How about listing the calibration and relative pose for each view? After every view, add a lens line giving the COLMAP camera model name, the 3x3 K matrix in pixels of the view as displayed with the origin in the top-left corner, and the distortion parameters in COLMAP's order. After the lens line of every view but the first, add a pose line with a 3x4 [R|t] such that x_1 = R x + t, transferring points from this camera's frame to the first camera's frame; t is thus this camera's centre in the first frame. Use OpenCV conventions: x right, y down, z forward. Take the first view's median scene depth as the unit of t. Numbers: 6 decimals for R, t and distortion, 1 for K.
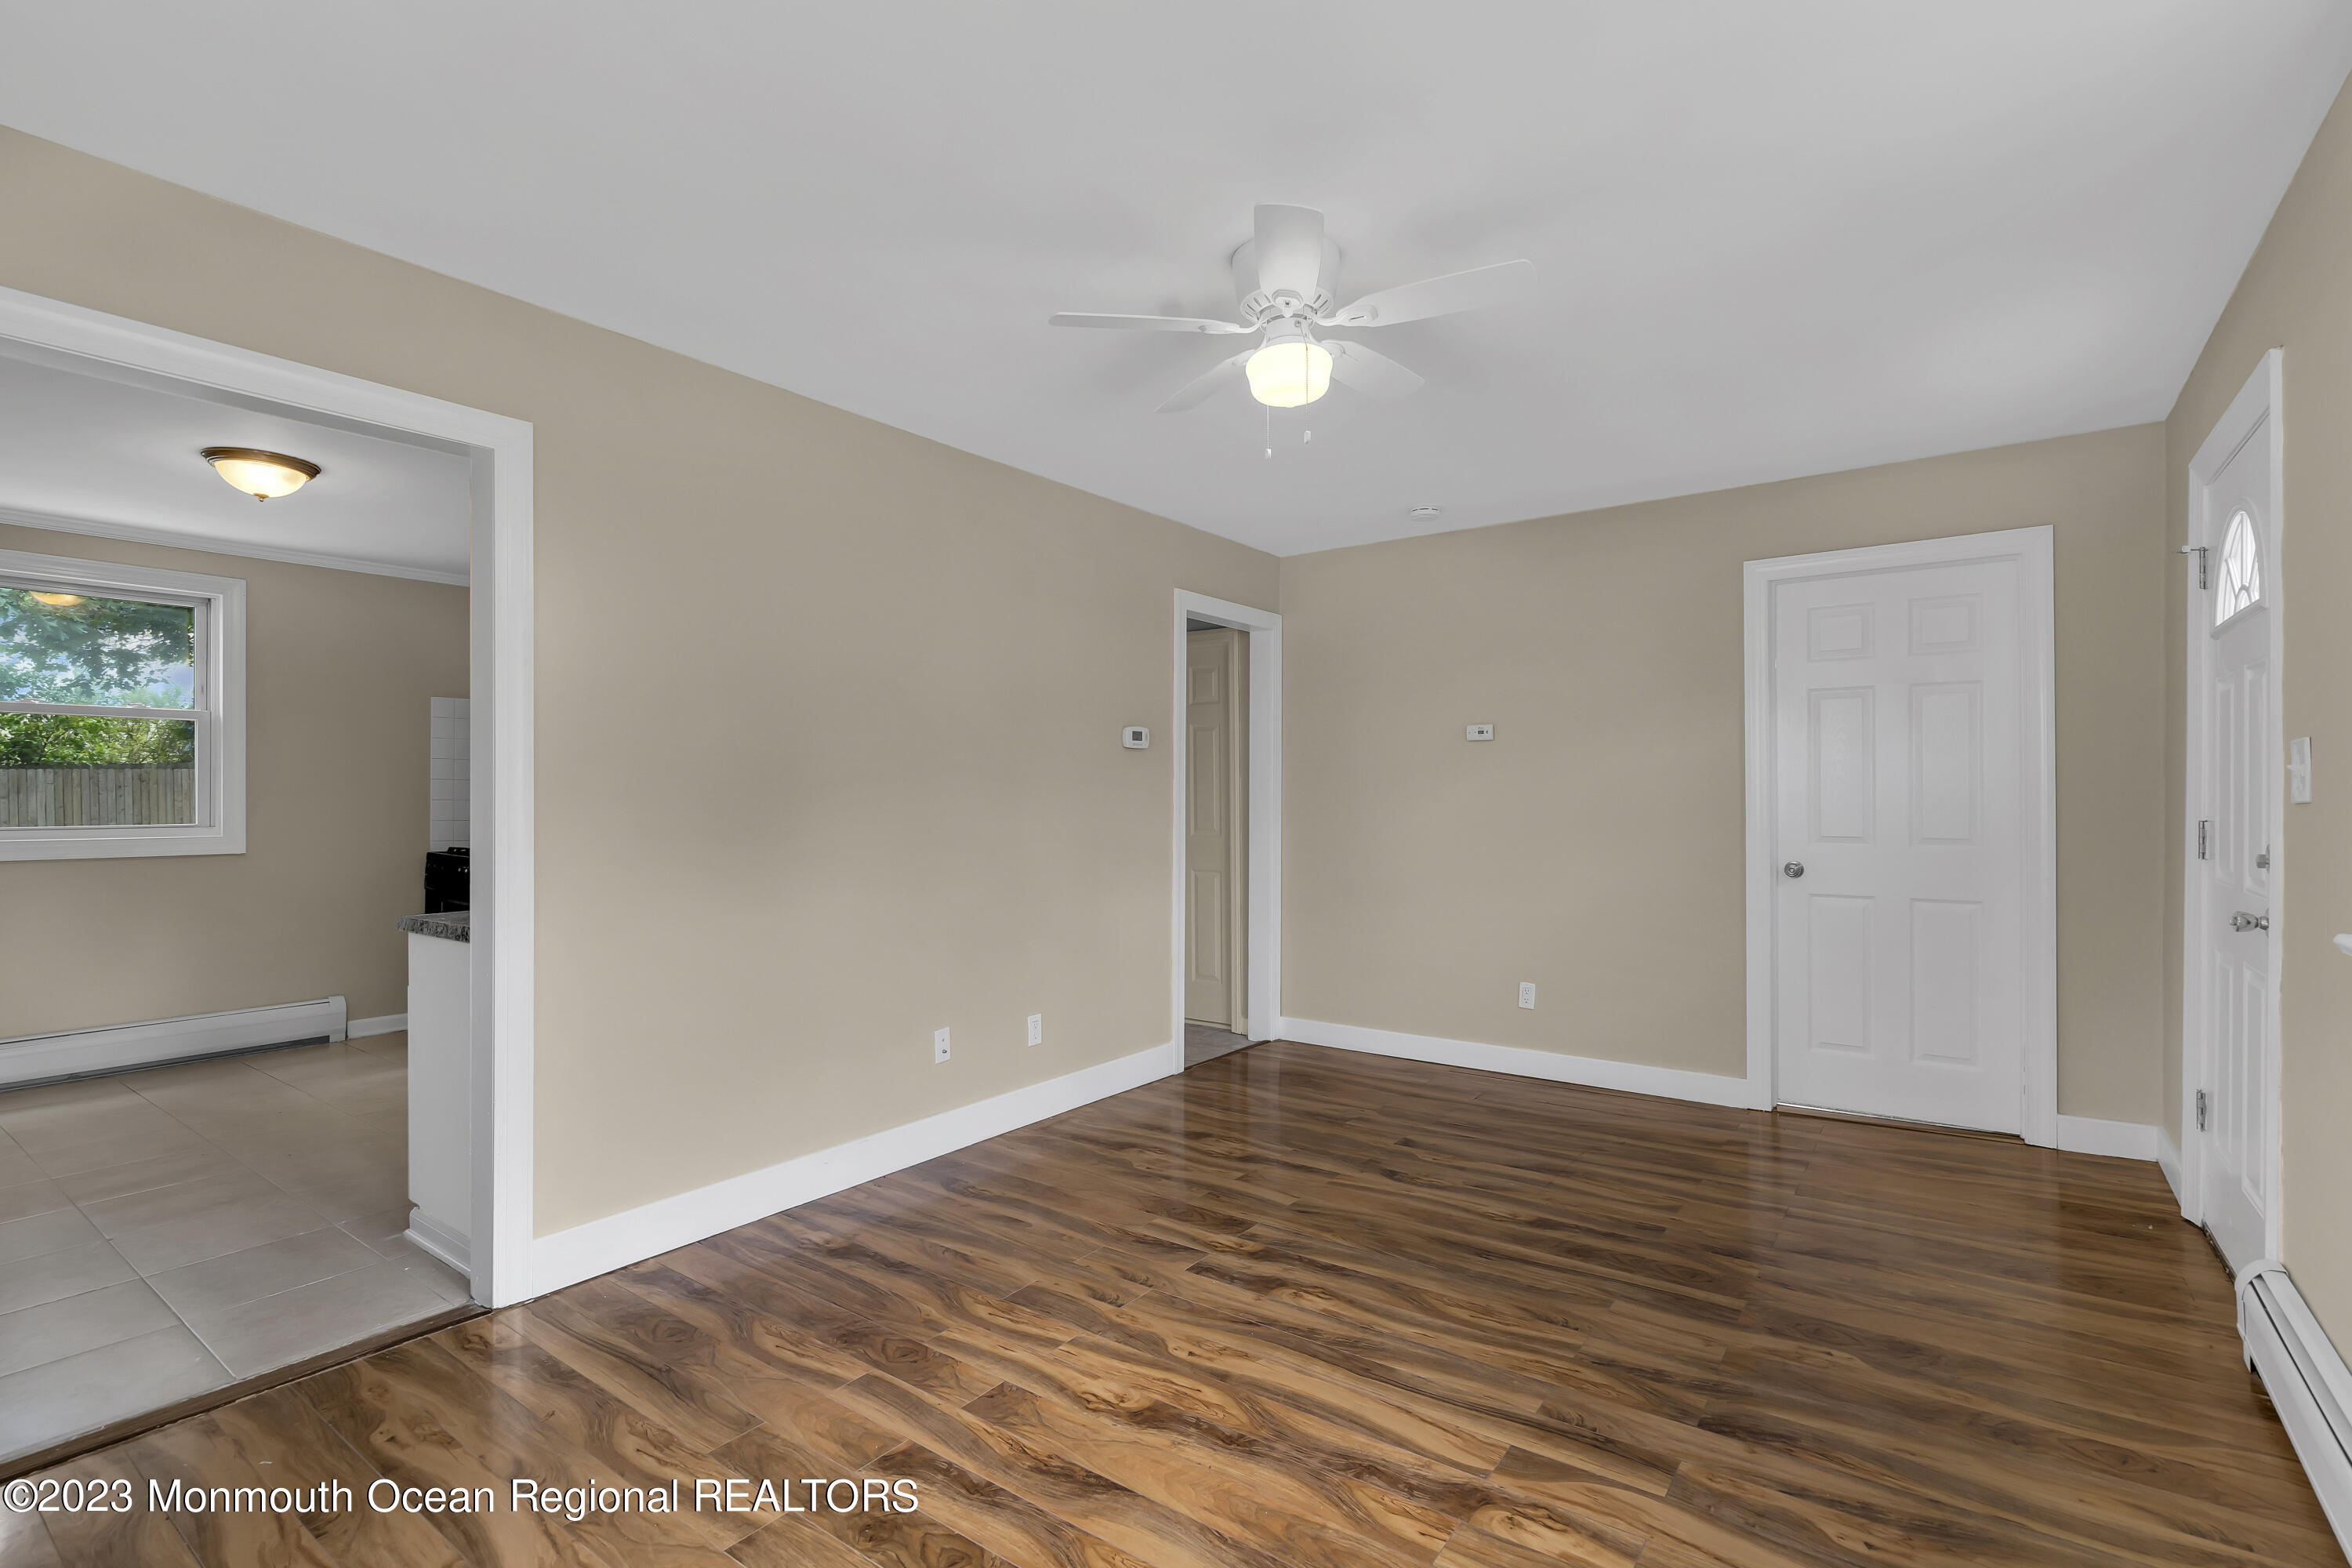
lens RADIAL K [[1087.7, 0, 1188.4], [0, 1087.7, 791.9], [0, 0, 1]] dist [-0.007131, 0.003240]
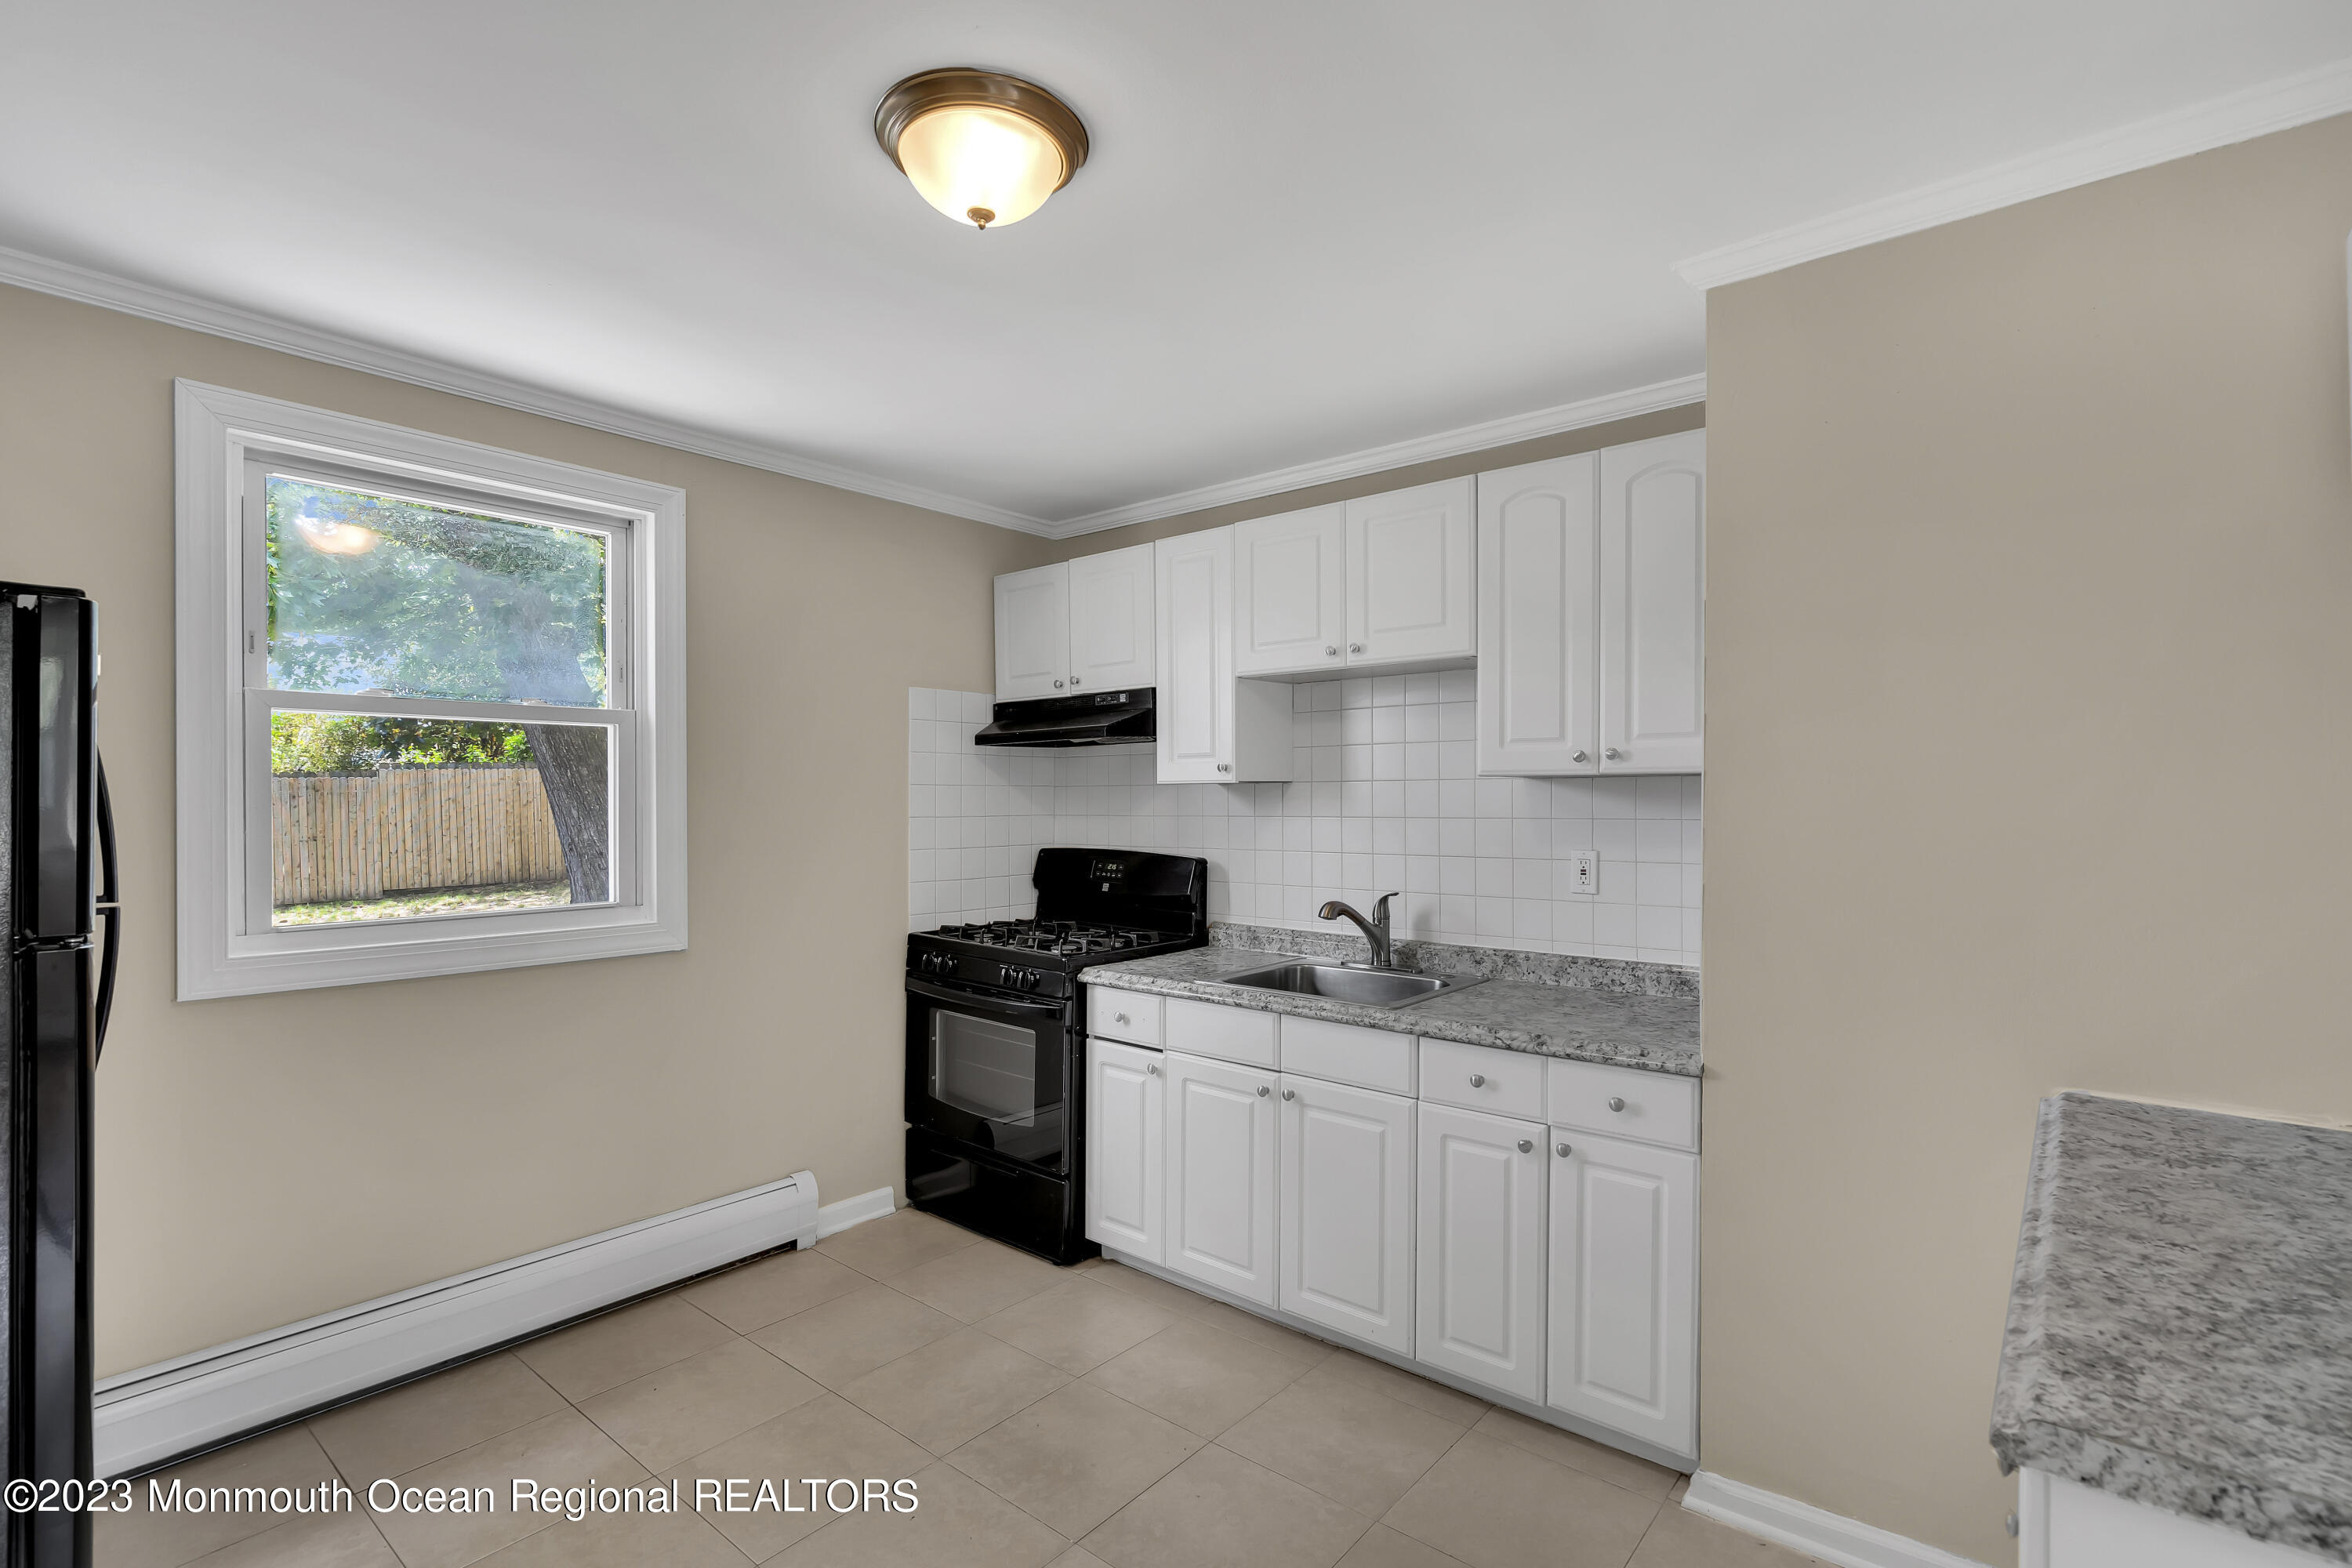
lens RADIAL K [[1087.7, 0, 1171.7], [0, 1087.7, 804.7], [0, 0, 1]] dist [-0.007131, 0.003240]
pose [[0.997469, 0.000807, -0.071097, -1.084884], [-0.000006, 0.999937, 0.011269, -0.056057], [0.071101, -0.011240, 0.997406, 0.818515]]
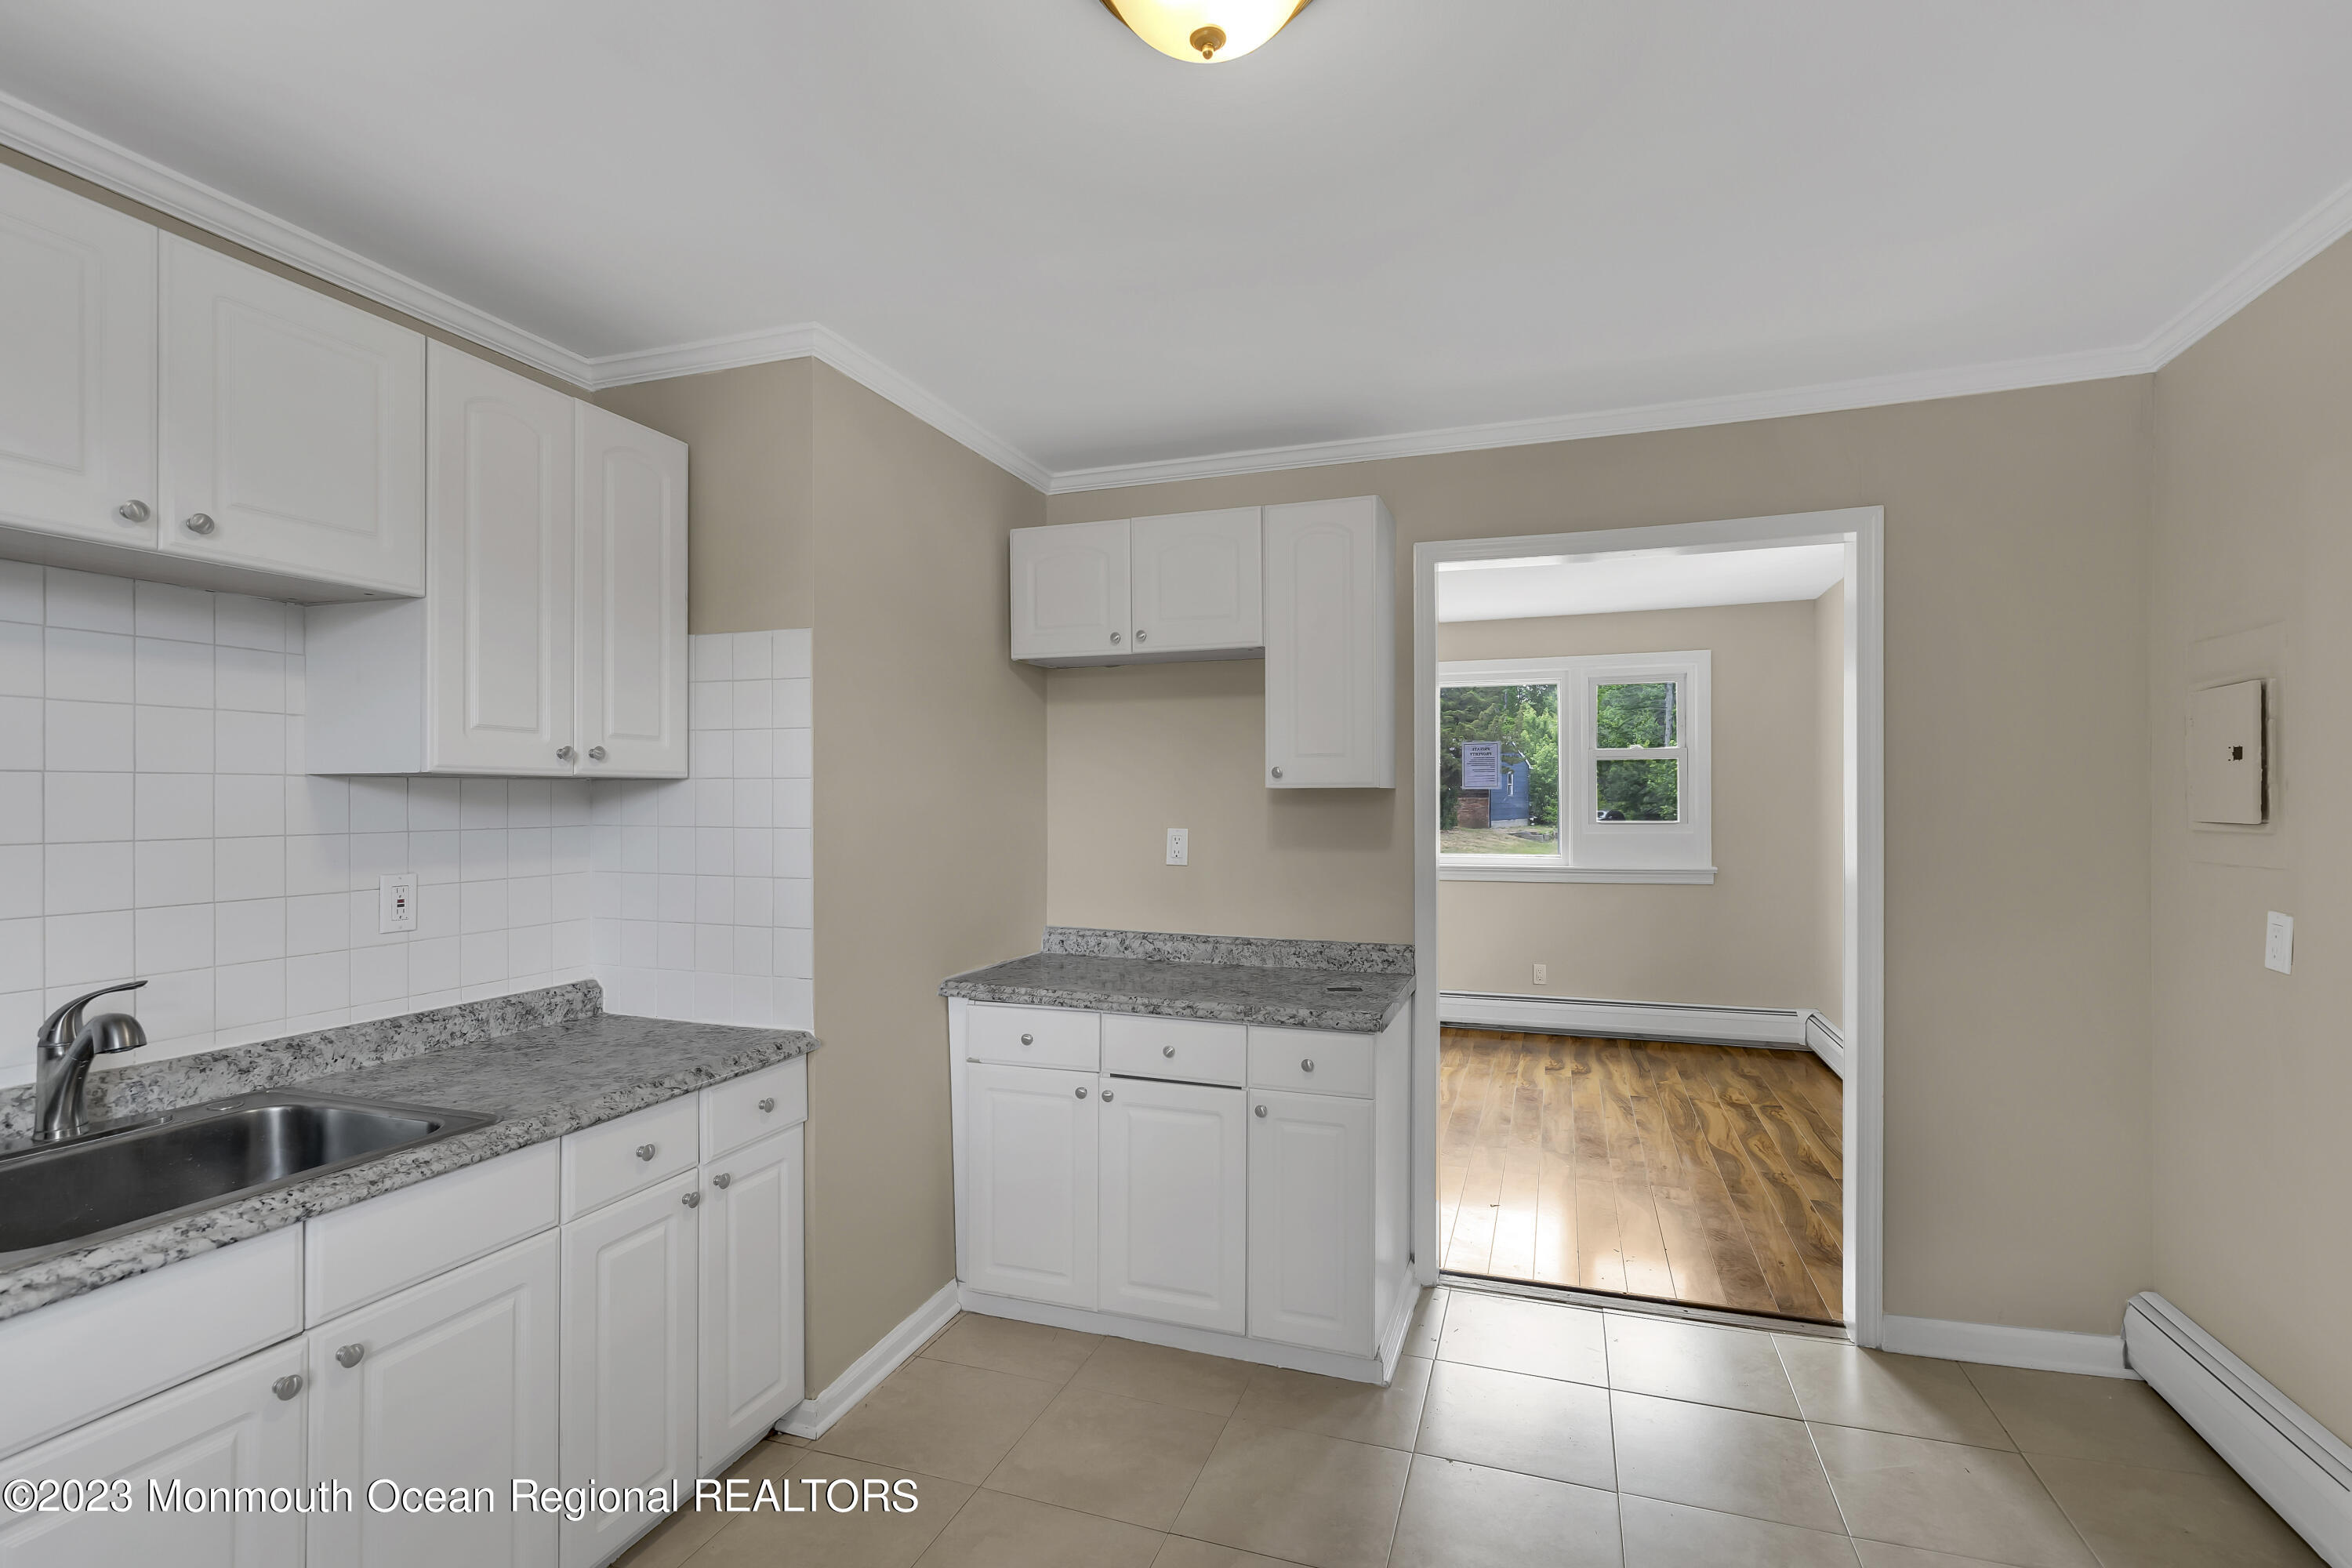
lens RADIAL K [[1087.7, 0, 1187.1], [0, 1087.7, 800.9], [0, 0, 1]] dist [-0.007131, 0.003240]
pose [[-0.294228, 0.003751, 0.955728, -1.698277], [0.001792, 0.999993, -0.003373, -0.049344], [-0.955734, 0.000720, -0.294232, 1.599932]]
